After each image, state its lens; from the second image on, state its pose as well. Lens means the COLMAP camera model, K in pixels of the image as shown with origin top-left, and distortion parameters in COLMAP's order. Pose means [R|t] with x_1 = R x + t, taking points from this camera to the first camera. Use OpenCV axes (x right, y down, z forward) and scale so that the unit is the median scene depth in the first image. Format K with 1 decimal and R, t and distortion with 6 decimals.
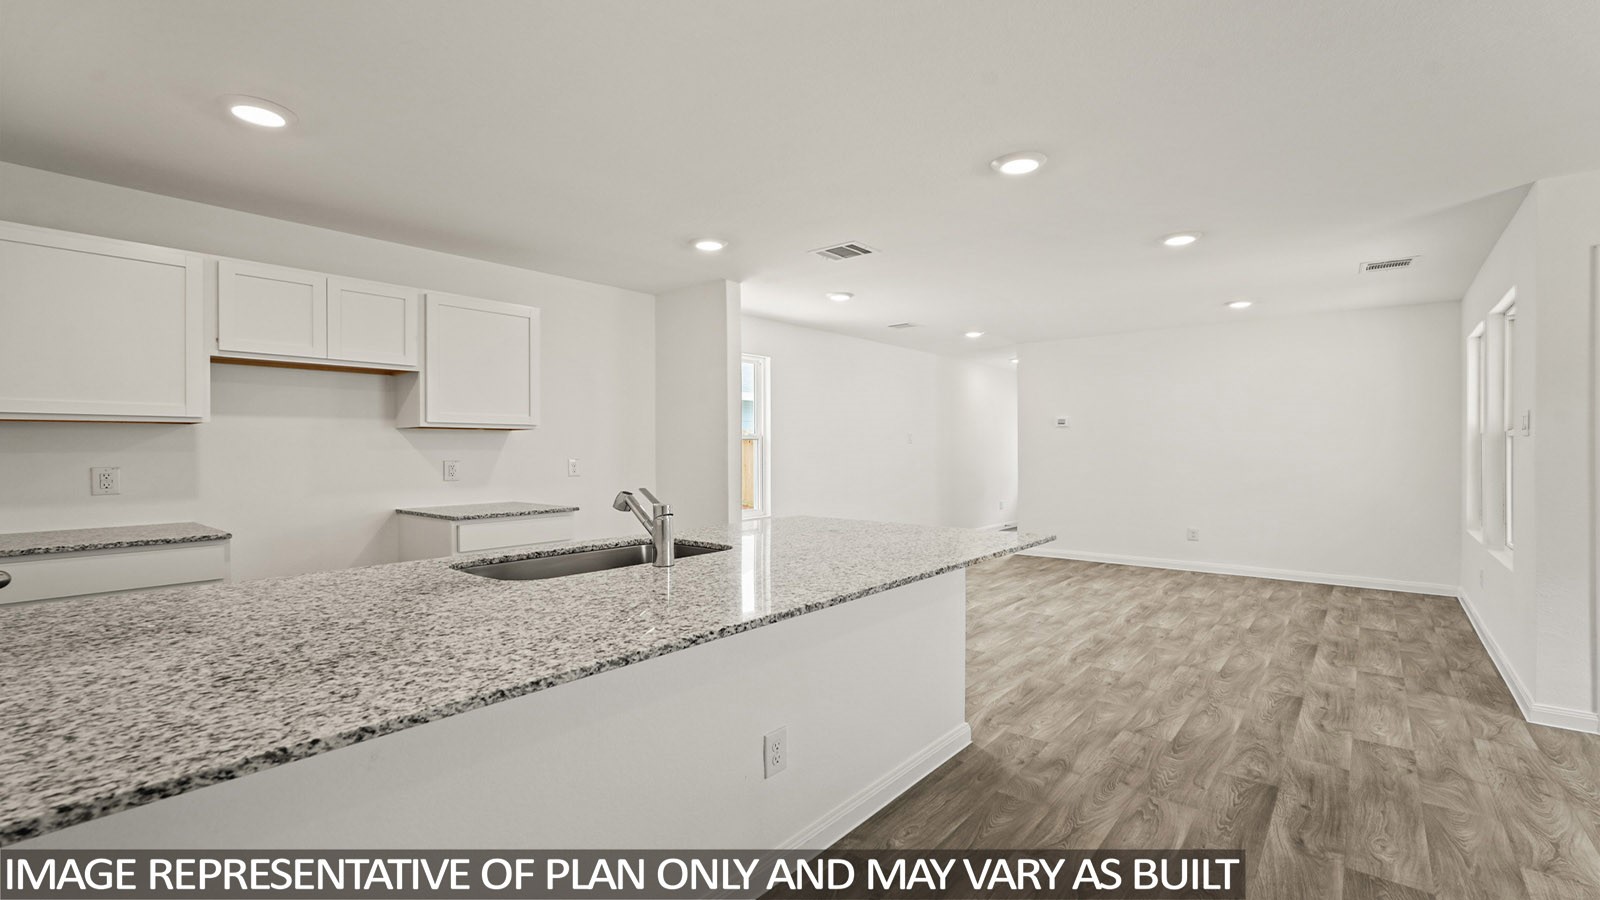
lens RADIAL K [[691.8, 0, 800.0], [0, 691.8, 450.0], [0, 0, 1]] dist [-0.005160, 0.006528]
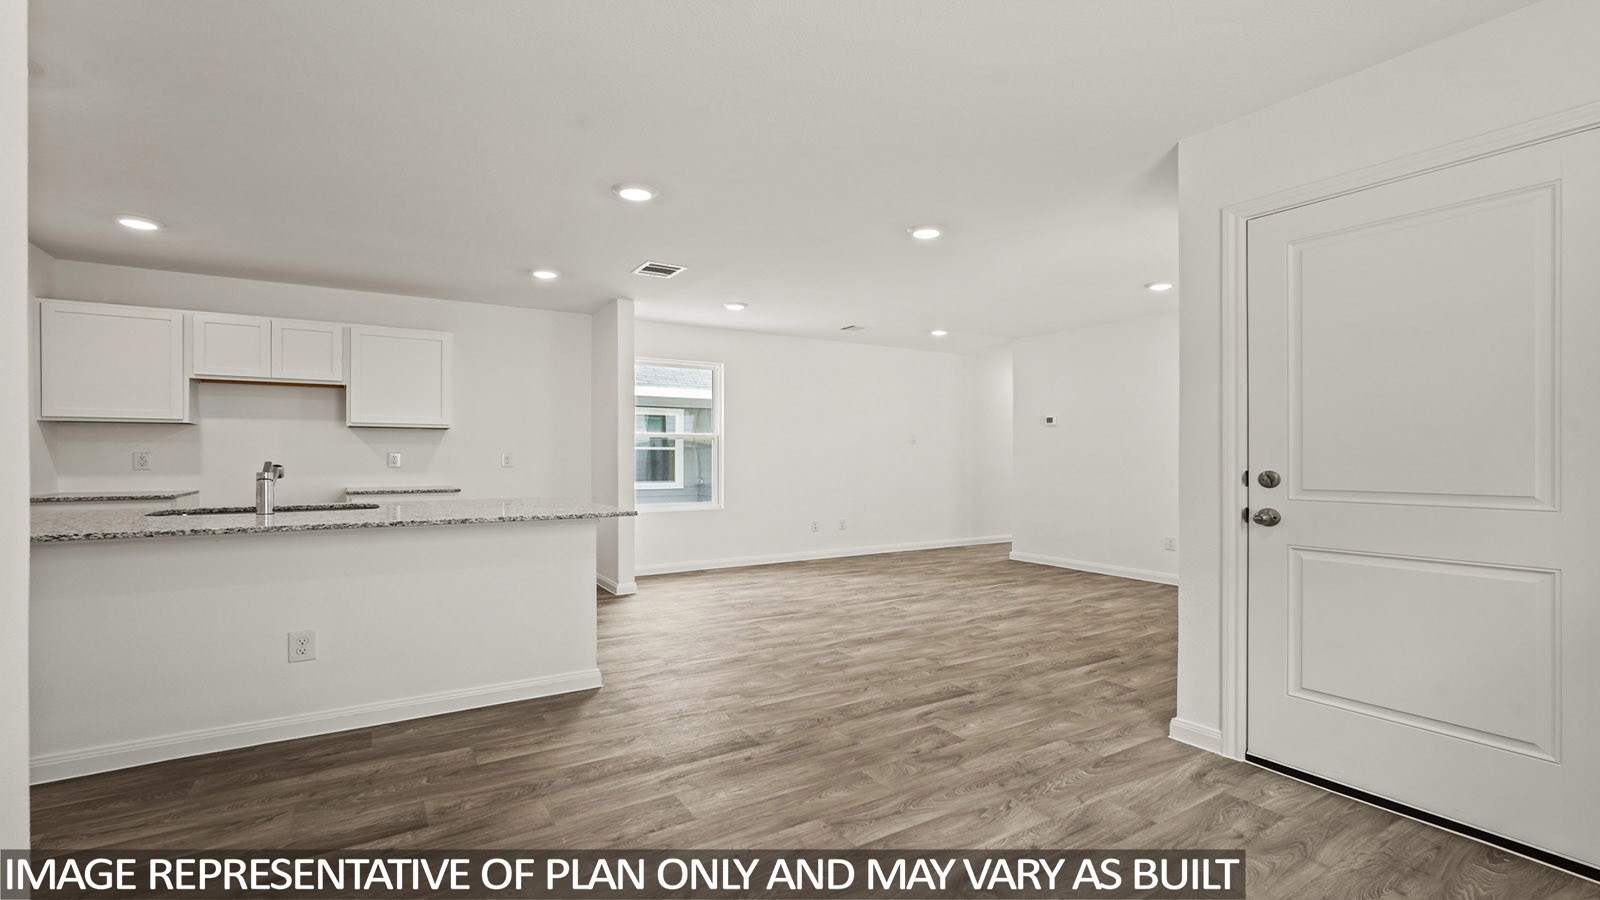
lens RADIAL K [[700.1, 0, 800.0], [0, 700.1, 450.0], [0, 0, 1]] dist [-0.000373, 0.000117]
pose [[0.950132, 0.001617, -0.311843, 0.789785], [-0.004841, 0.999943, -0.009566, 0.024517], [0.311810, 0.010599, 0.950086, -0.023440]]
